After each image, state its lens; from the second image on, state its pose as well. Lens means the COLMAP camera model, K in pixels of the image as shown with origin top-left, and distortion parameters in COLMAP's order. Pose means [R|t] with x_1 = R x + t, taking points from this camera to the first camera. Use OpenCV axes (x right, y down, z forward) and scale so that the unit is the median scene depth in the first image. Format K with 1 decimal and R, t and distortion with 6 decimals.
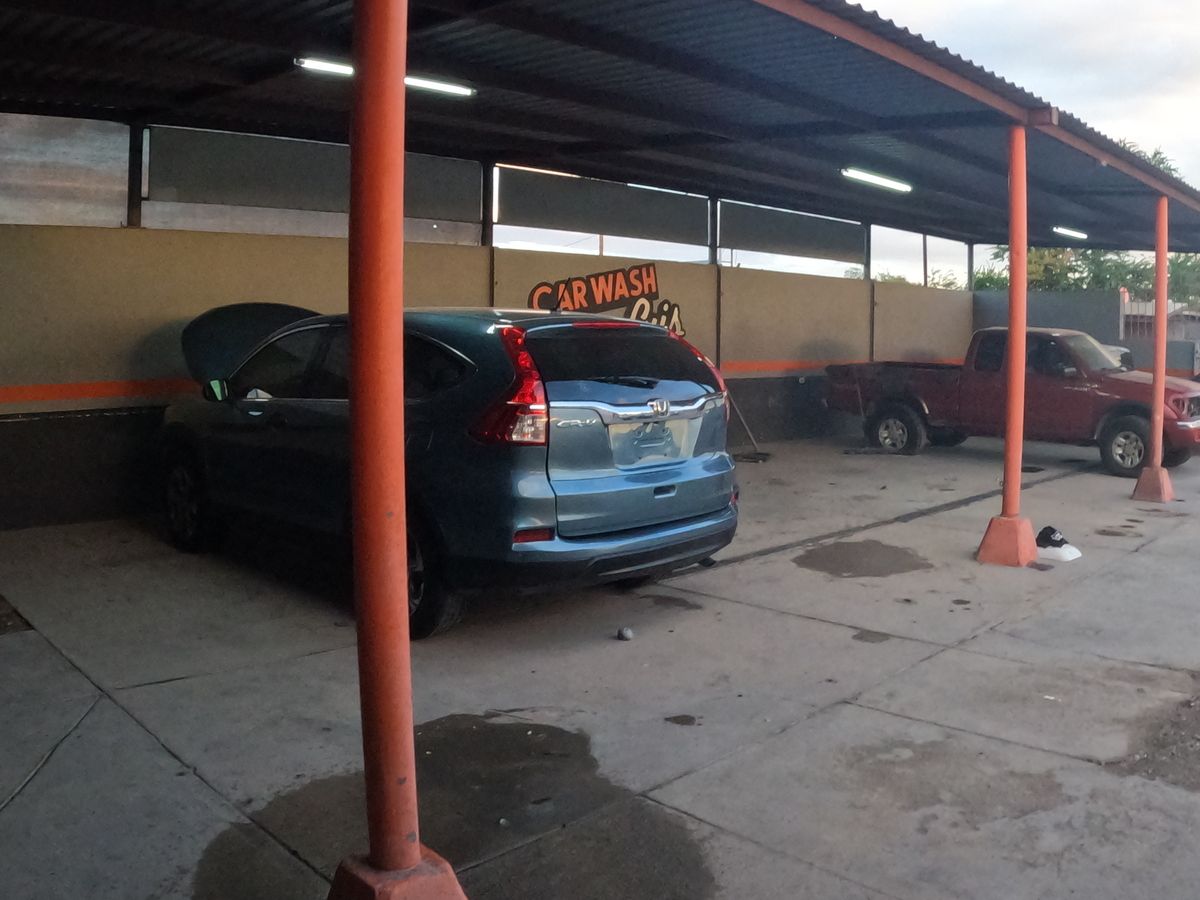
lens RADIAL K [[1057.1, 0, 600.0], [0, 1057.1, 450.0], [0, 0, 1]] dist [-0.279034, 0.112371]
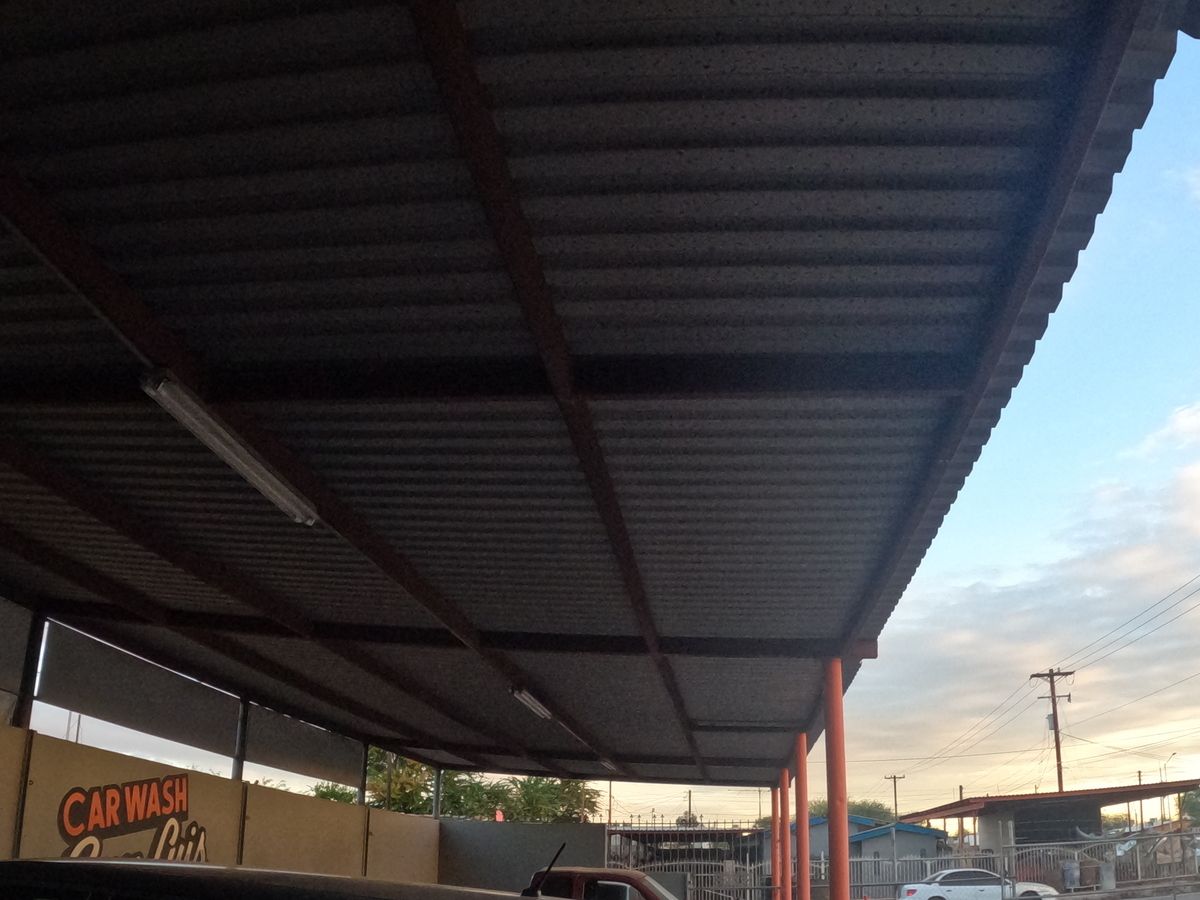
lens RADIAL K [[1057.1, 0, 600.0], [0, 1057.1, 450.0], [0, 0, 1]] dist [-0.279034, 0.112371]
pose [[0.788558, 0.238332, 0.566898, -0.205989], [0.057197, 0.889425, -0.453489, -0.049902], [-0.612294, 0.390027, 0.687731, 0.245149]]
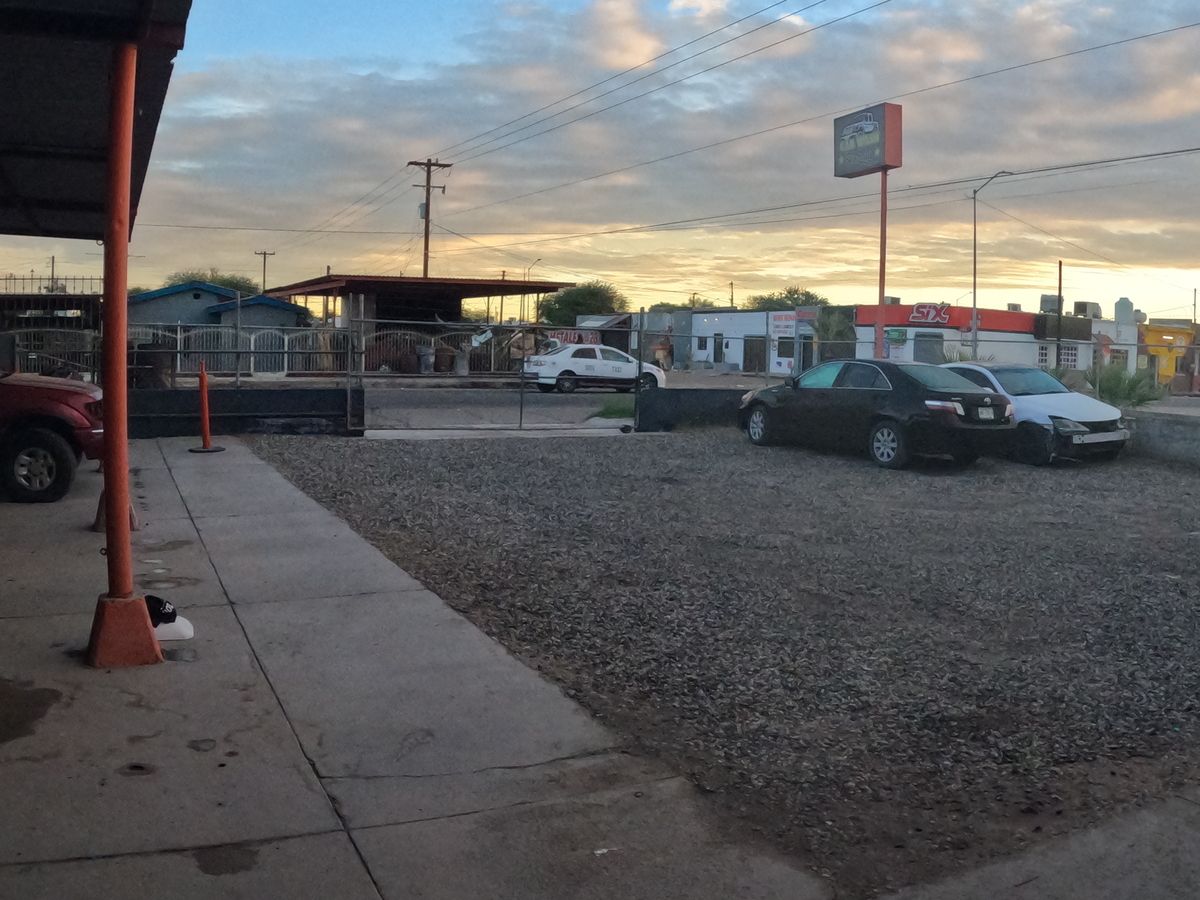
lens RADIAL K [[1057.1, 0, 600.0], [0, 1057.1, 450.0], [0, 0, 1]] dist [-0.279034, 0.112371]
pose [[0.319407, -0.092299, 0.943112, -0.081824], [0.079731, 0.994334, 0.070309, -0.036675], [-0.944257, 0.052738, 0.324956, 0.291122]]
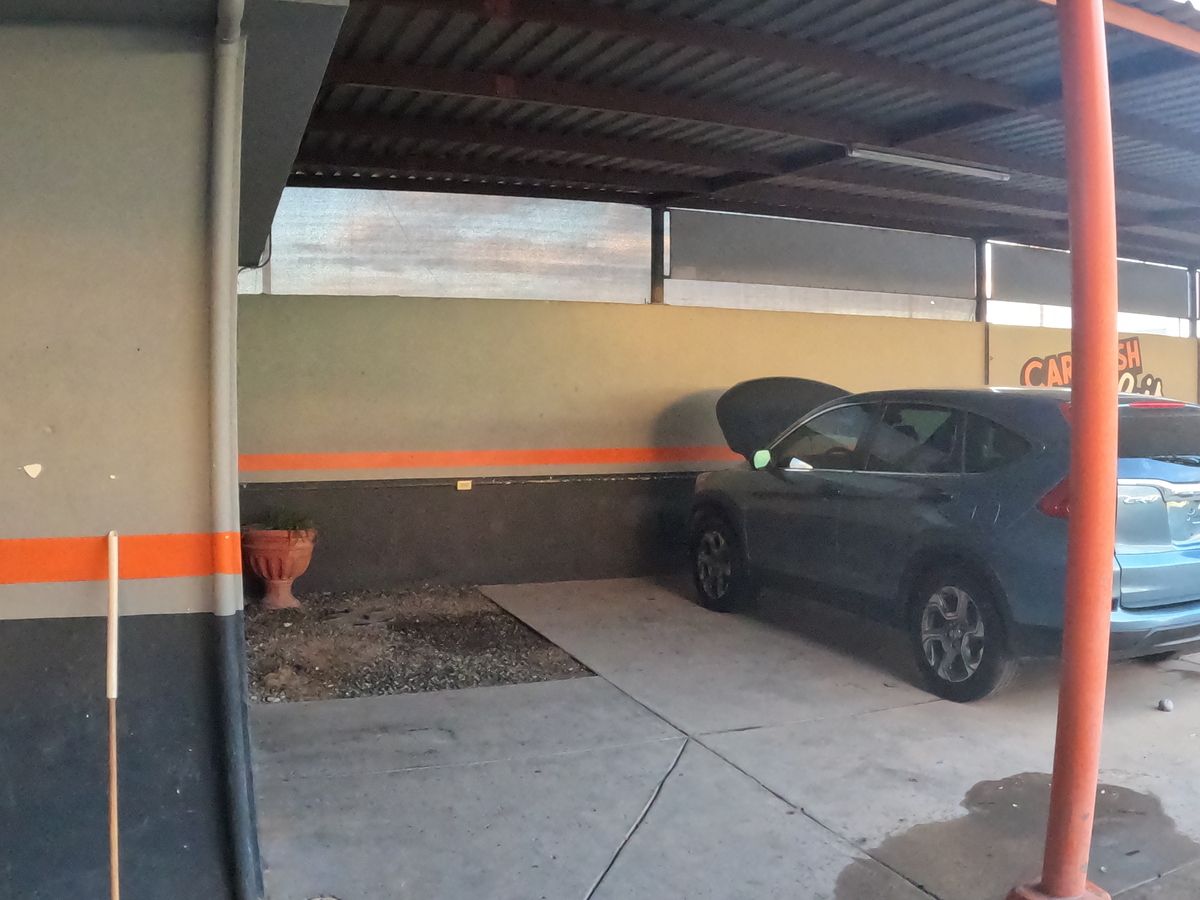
lens RADIAL K [[1057.1, 0, 600.0], [0, 1057.1, 450.0], [0, 0, 1]] dist [-0.279034, 0.112371]
pose [[0.919158, 0.011241, -0.393729, -0.059075], [-0.037219, 0.997599, -0.058405, 0.000879], [0.392127, 0.068338, 0.917369, -0.043925]]
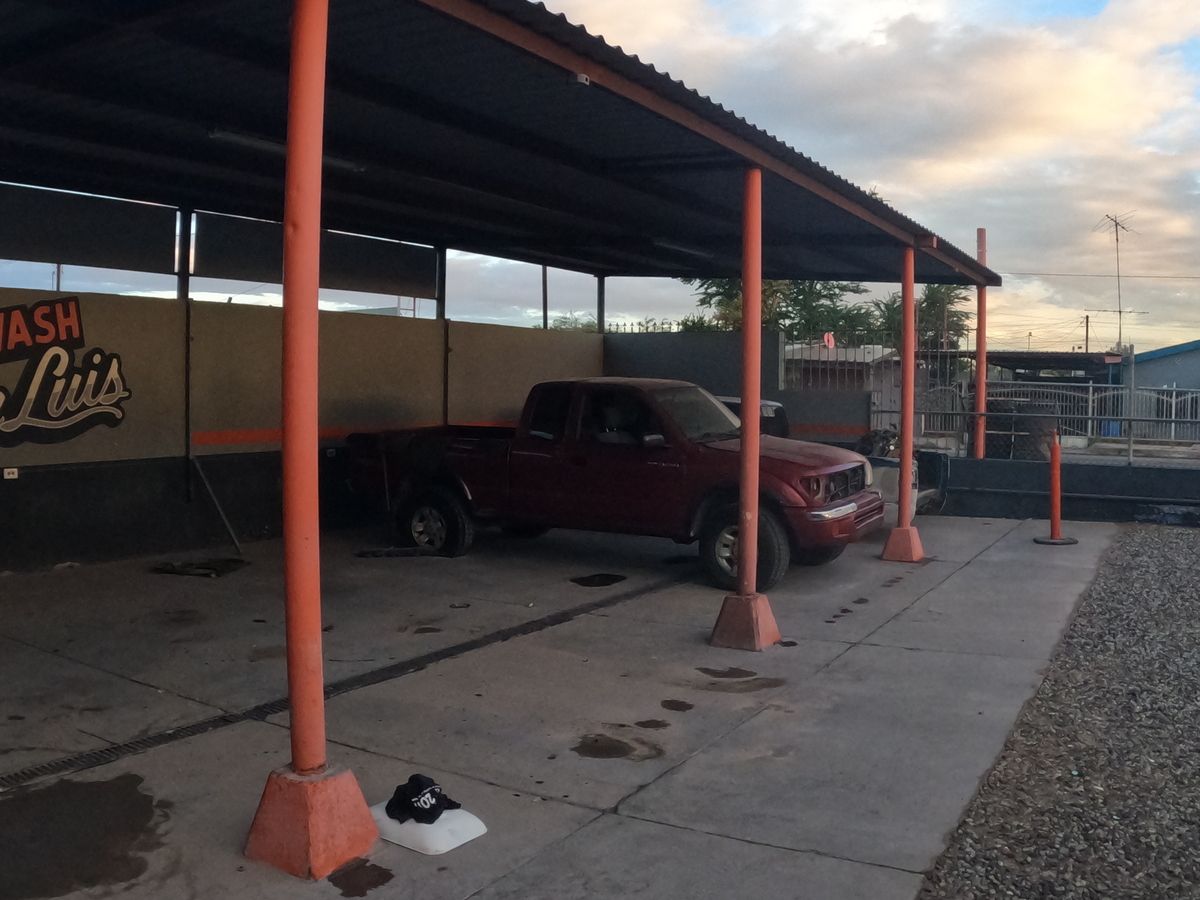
lens RADIAL K [[1057.1, 0, 600.0], [0, 1057.1, 450.0], [0, 0, 1]] dist [-0.279034, 0.112371]
pose [[0.970380, -0.009403, 0.241402, 0.272931], [0.021407, 0.998658, -0.047151, -0.039949], [-0.240635, 0.050922, 0.969279, 0.311112]]
